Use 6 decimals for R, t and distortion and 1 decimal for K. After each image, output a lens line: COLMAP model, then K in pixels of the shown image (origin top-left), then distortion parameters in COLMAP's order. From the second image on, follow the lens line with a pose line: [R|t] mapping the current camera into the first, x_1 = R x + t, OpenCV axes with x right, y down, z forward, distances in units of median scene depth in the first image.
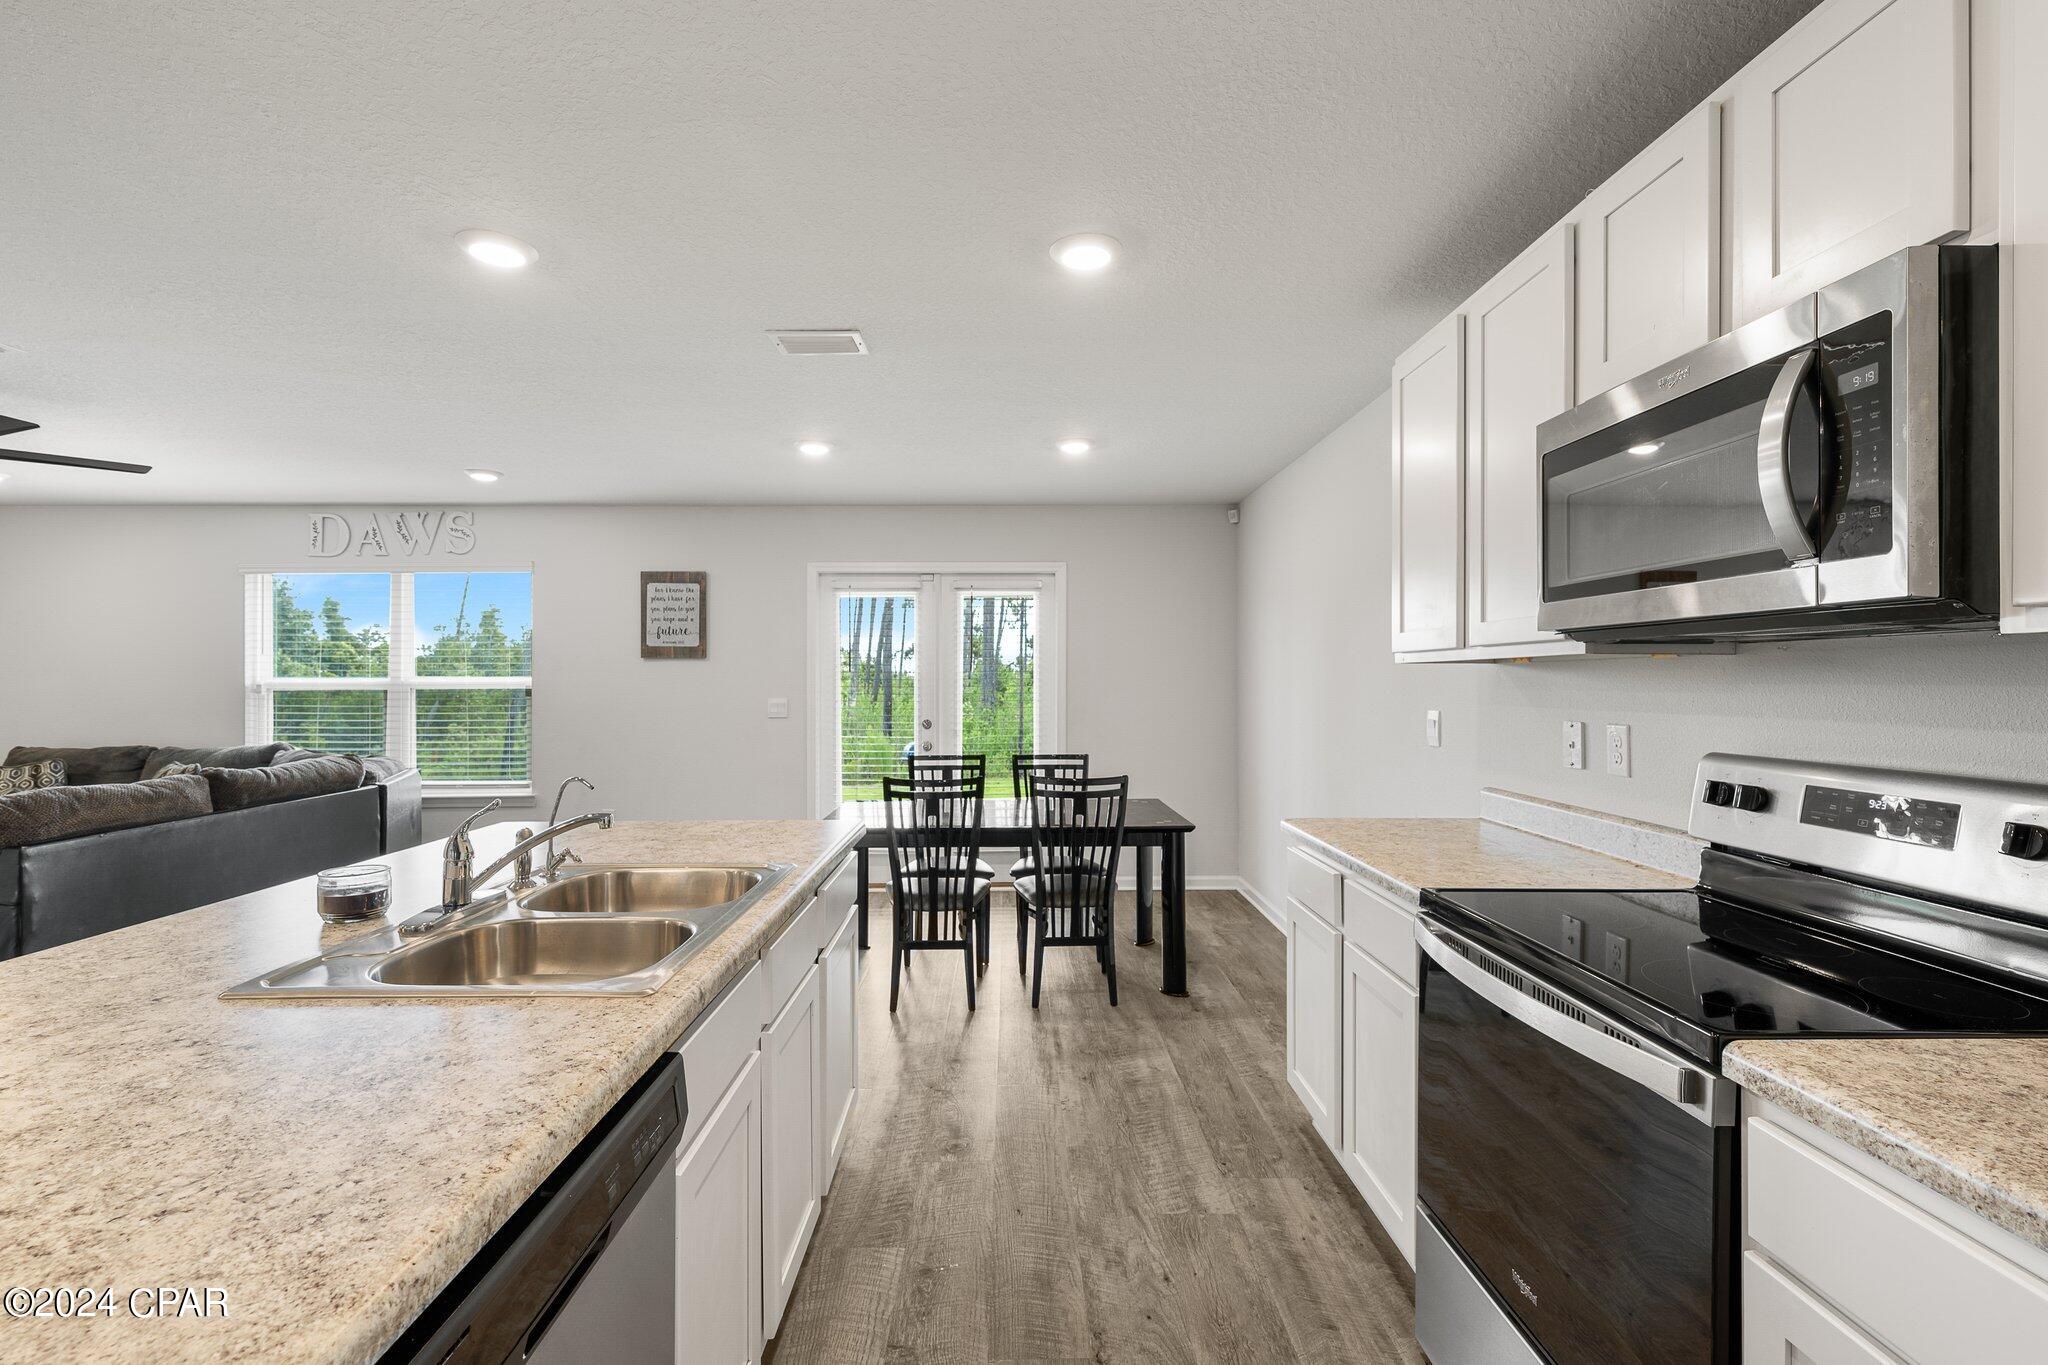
lens RADIAL K [[922.8, 0, 1027.1], [0, 922.8, 675.8], [0, 0, 1]] dist [0.004125, -0.001880]
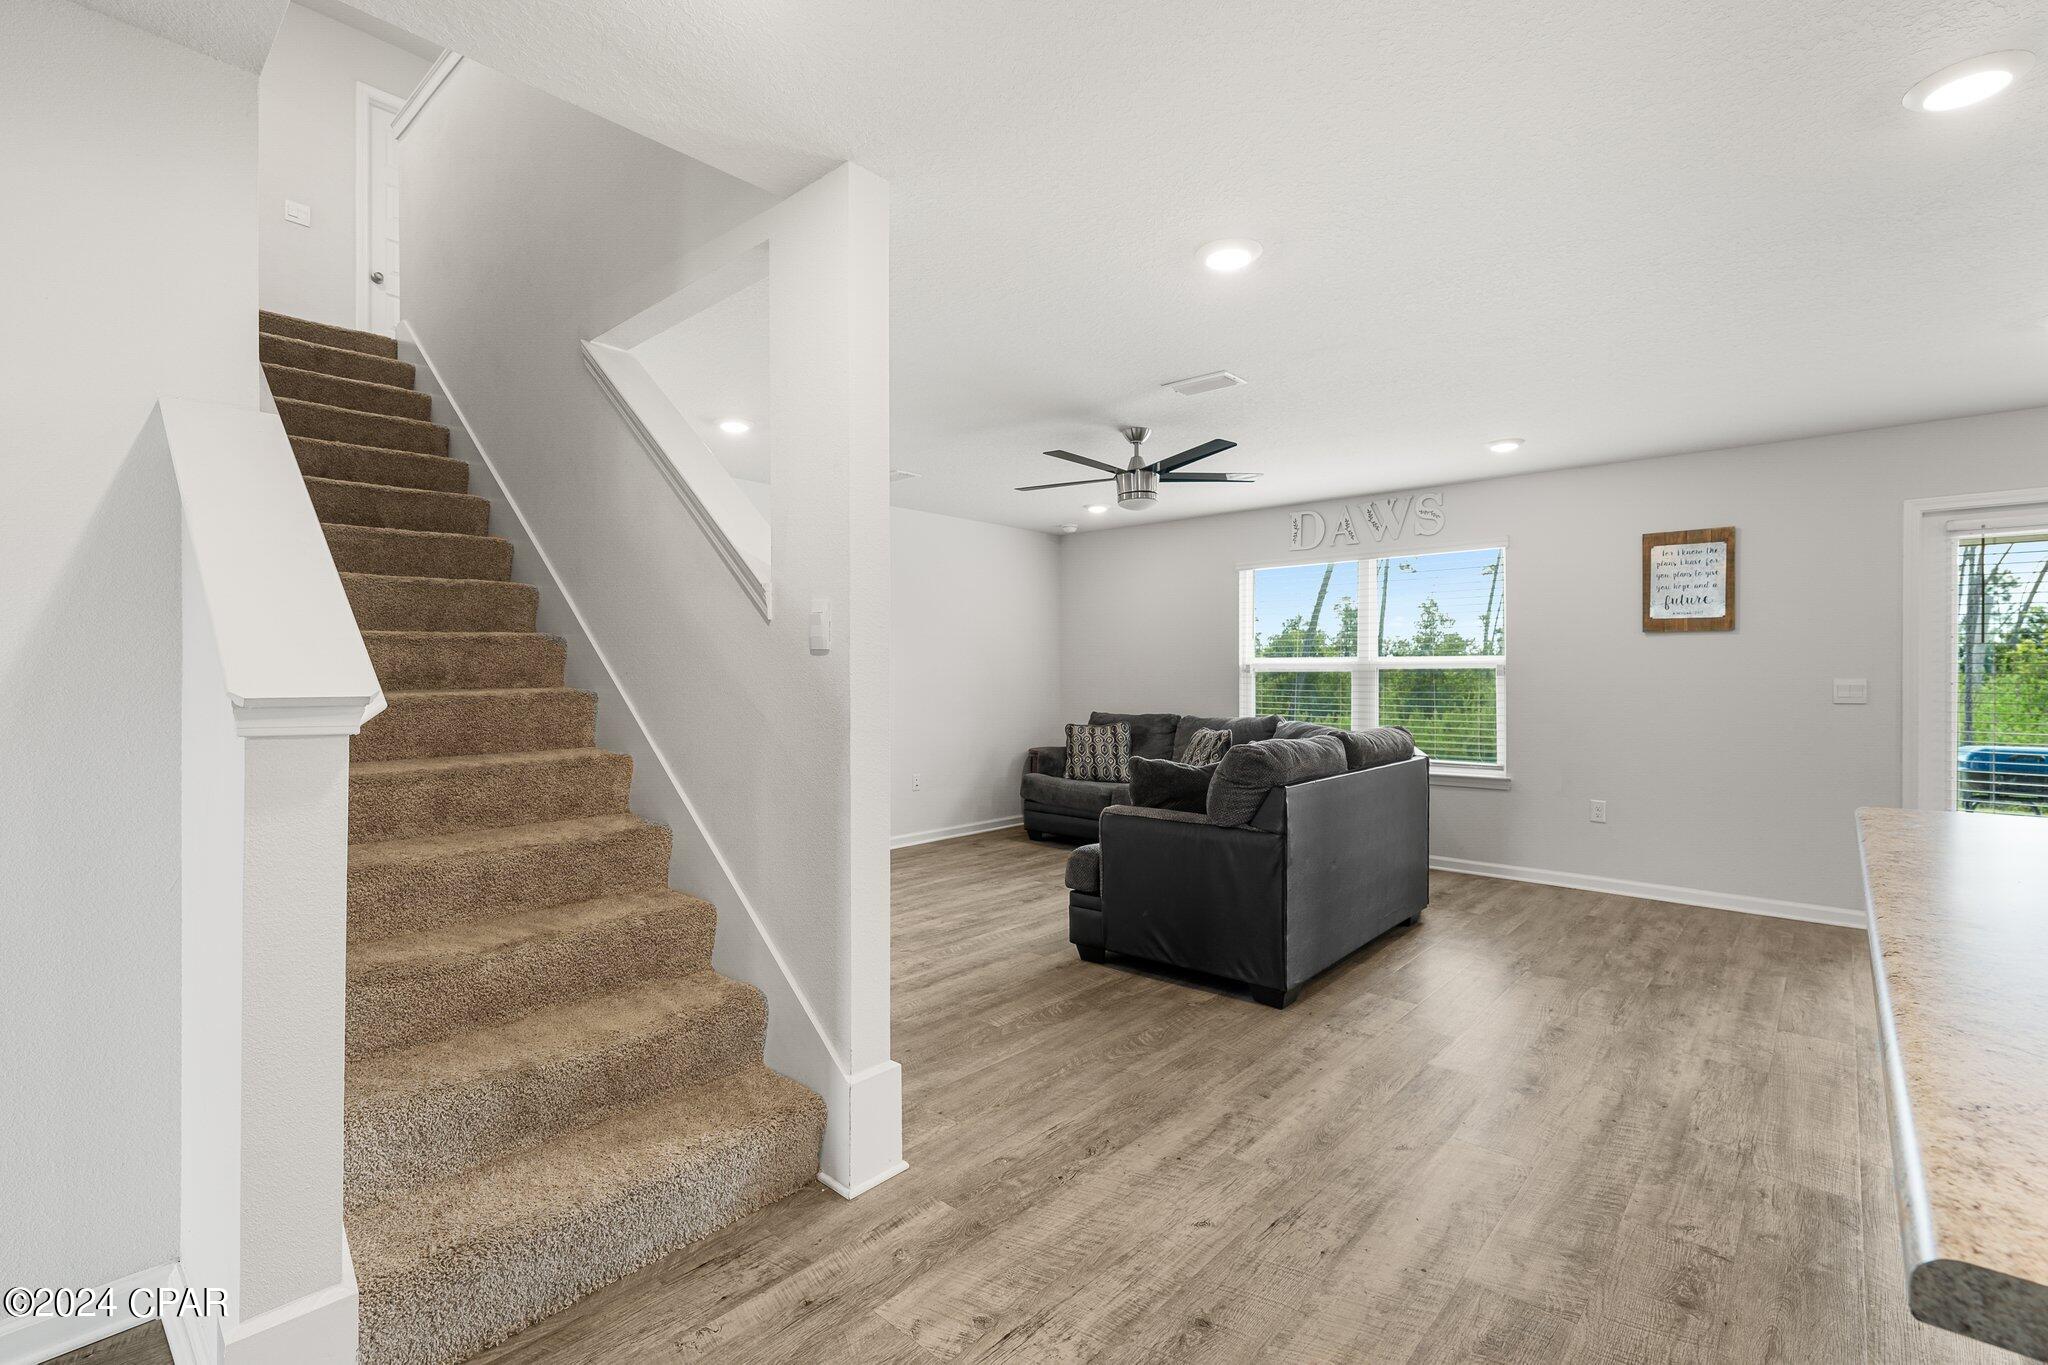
lens RADIAL K [[922.8, 0, 1010.0], [0, 922.8, 674.5], [0, 0, 1]] dist [0.004125, -0.001880]
pose [[0.735393, 0.000884, -0.677641, -0.418550], [0.001402, 0.999995, 0.002826, 0.028053], [0.677640, -0.003029, 0.735388, -0.093421]]
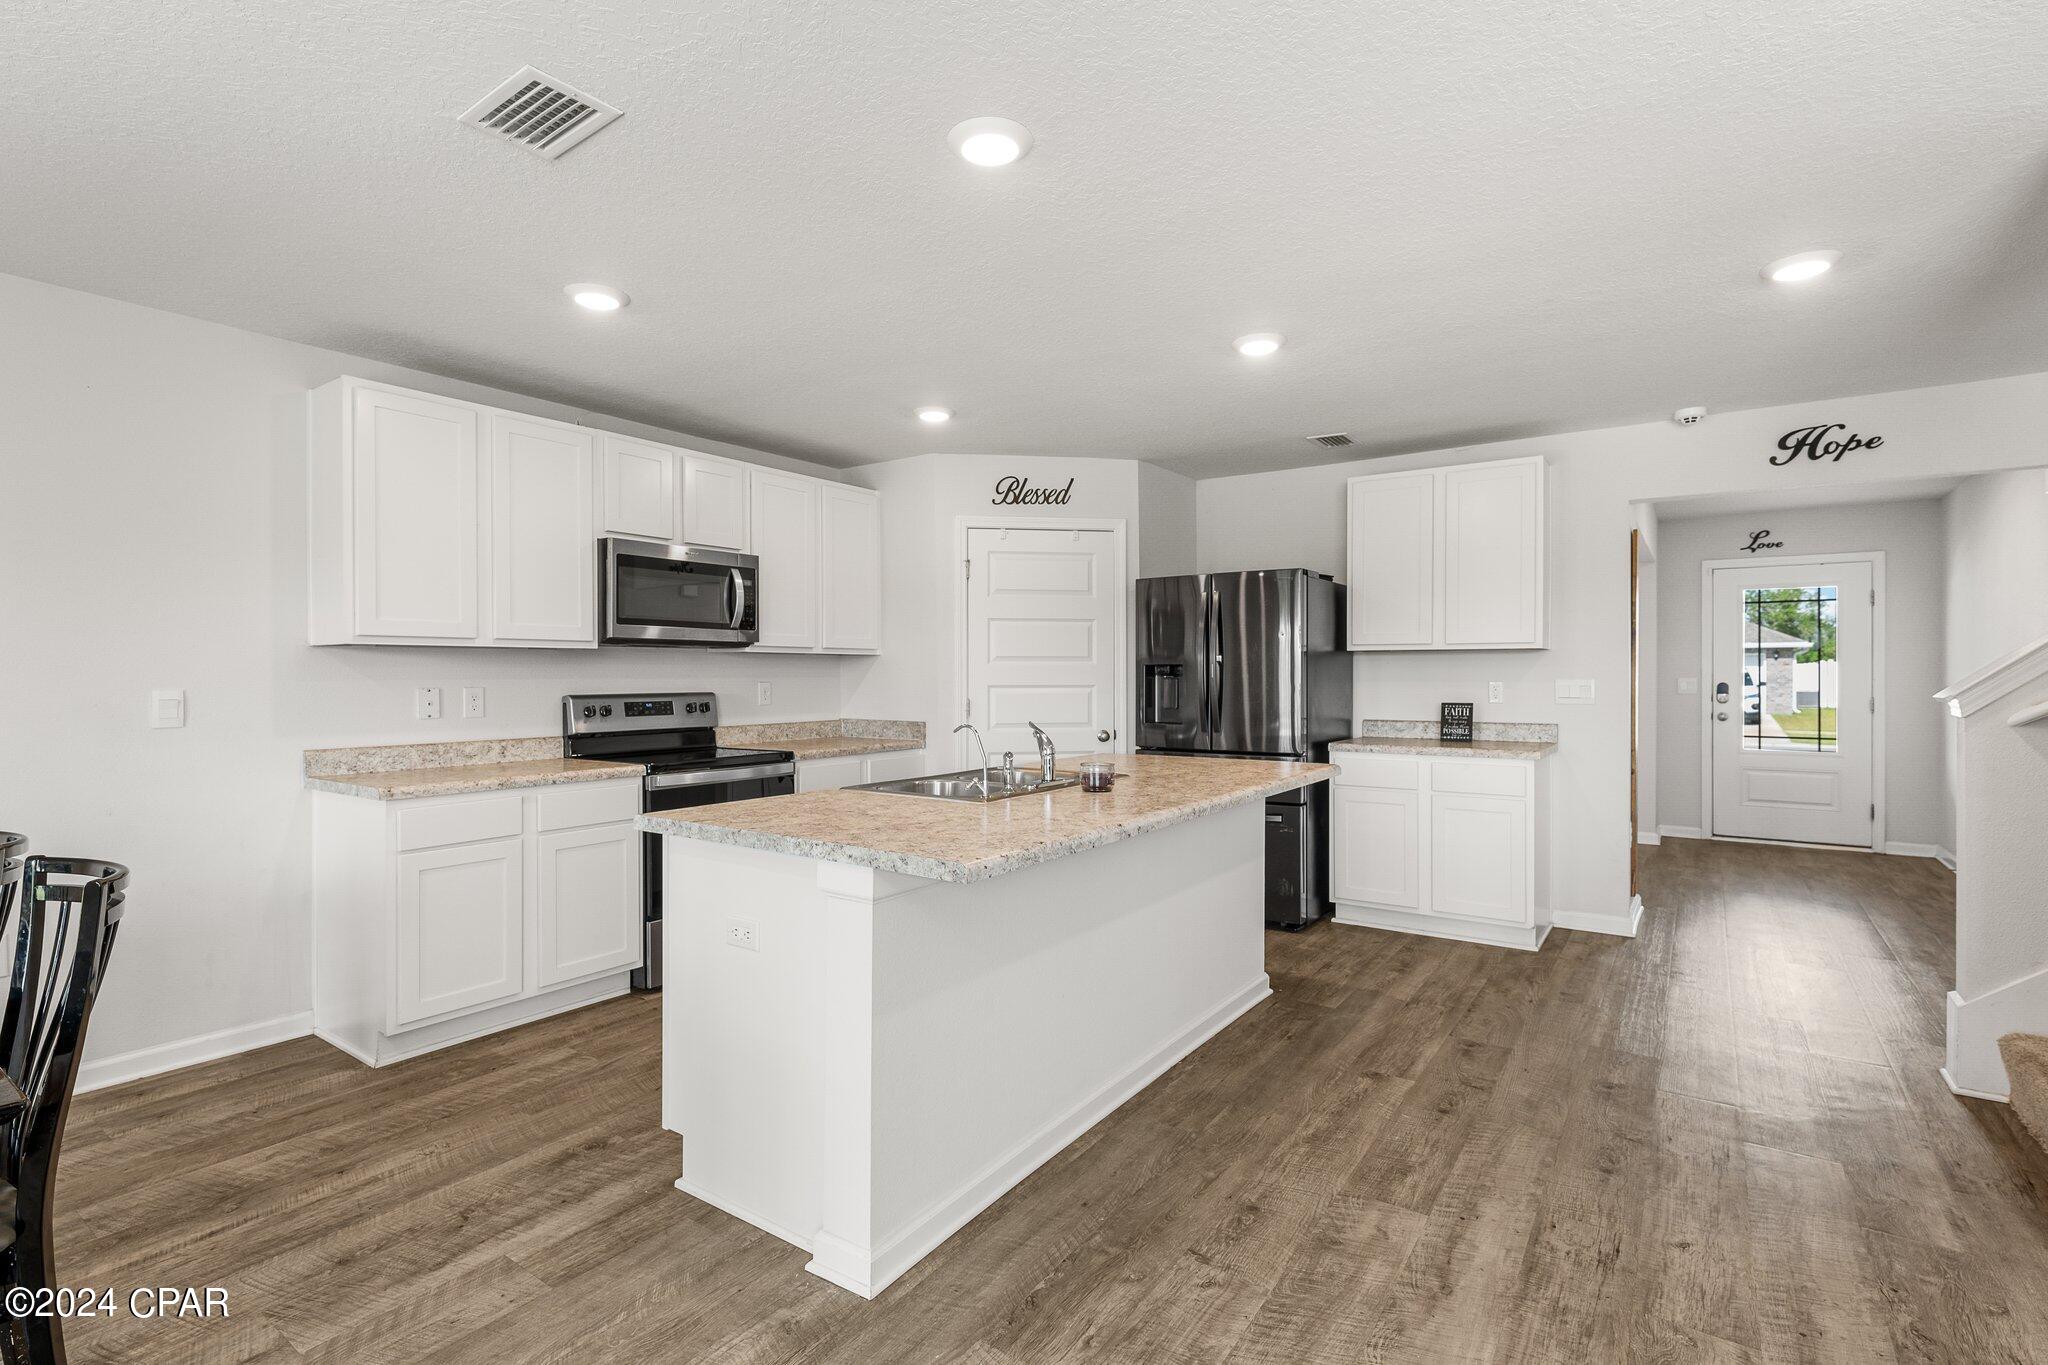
lens RADIAL K [[944.5, 0, 1022.2], [0, 944.5, 674.1], [0, 0, 1]] dist [0.007097, -0.002238]
pose [[-0.809063, 0.002579, 0.587717, -0.732338], [-0.001334, 0.999980, -0.006225, 0.023411], [-0.587721, -0.005820, -0.809043, 1.115318]]
